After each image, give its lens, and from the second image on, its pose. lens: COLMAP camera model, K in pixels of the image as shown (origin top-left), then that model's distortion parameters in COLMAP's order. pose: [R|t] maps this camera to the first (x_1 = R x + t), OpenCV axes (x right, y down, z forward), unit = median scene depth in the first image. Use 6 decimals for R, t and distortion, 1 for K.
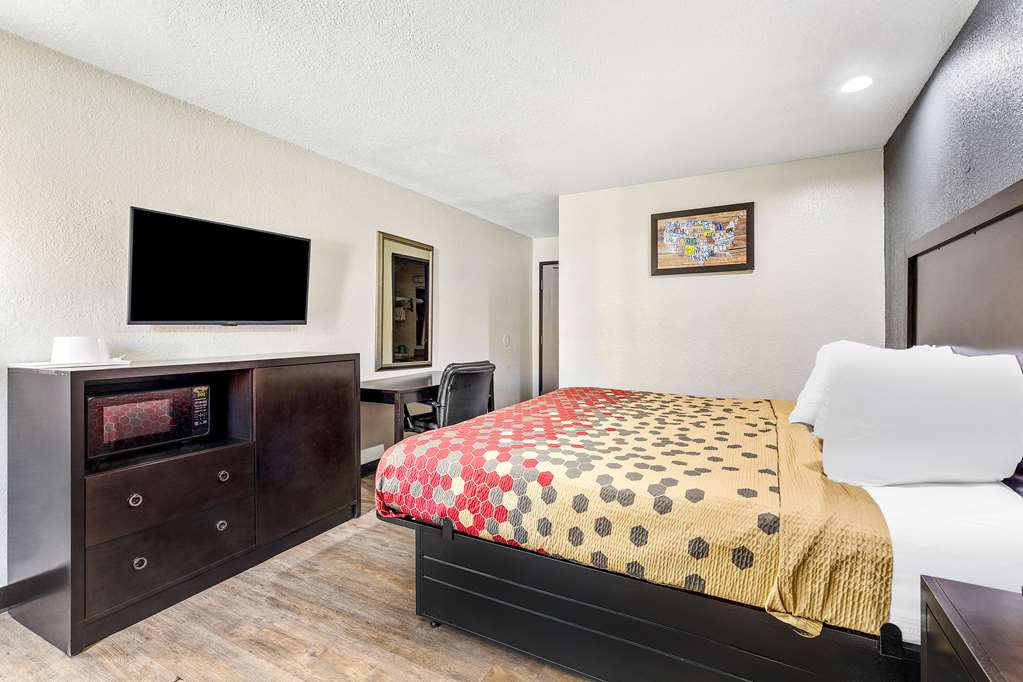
lens RADIAL K [[463.8, 0, 527.0], [0, 463.8, 329.6], [0, 0, 1]] dist [0.009854, -0.002628]
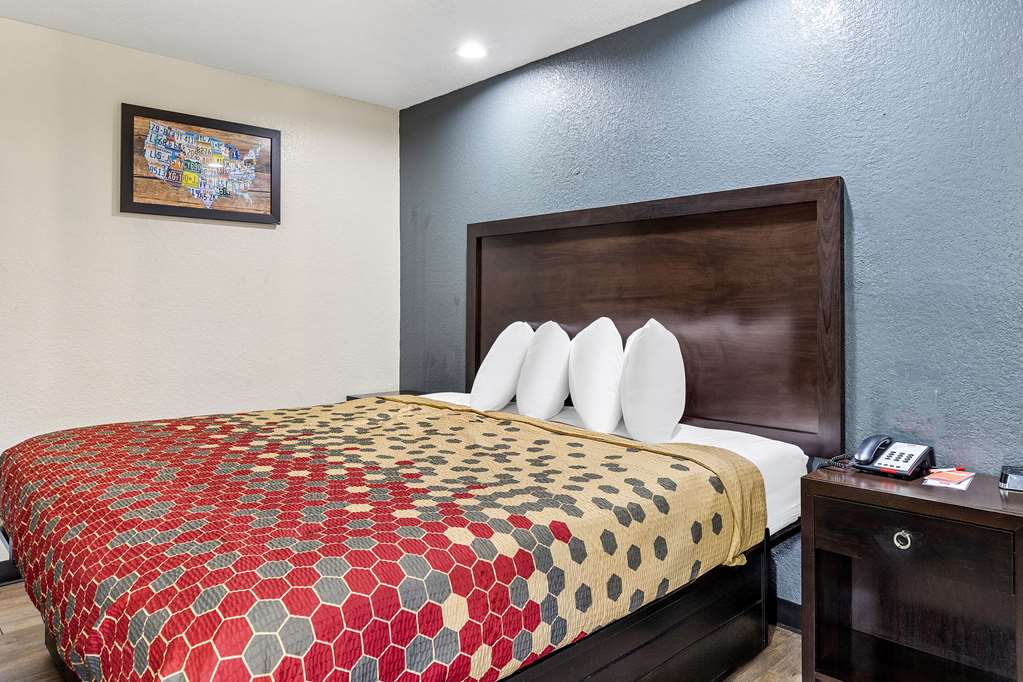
lens RADIAL K [[671.5, 0, 518.1], [0, 671.5, 299.2], [0, 0, 1]] dist [-0.005077, 0.001181]
pose [[0.322117, 0.008809, 0.946659, -0.607326], [0.005082, 0.999926, -0.011034, 0.000110], [-0.946686, 0.008366, 0.322048, 0.508910]]
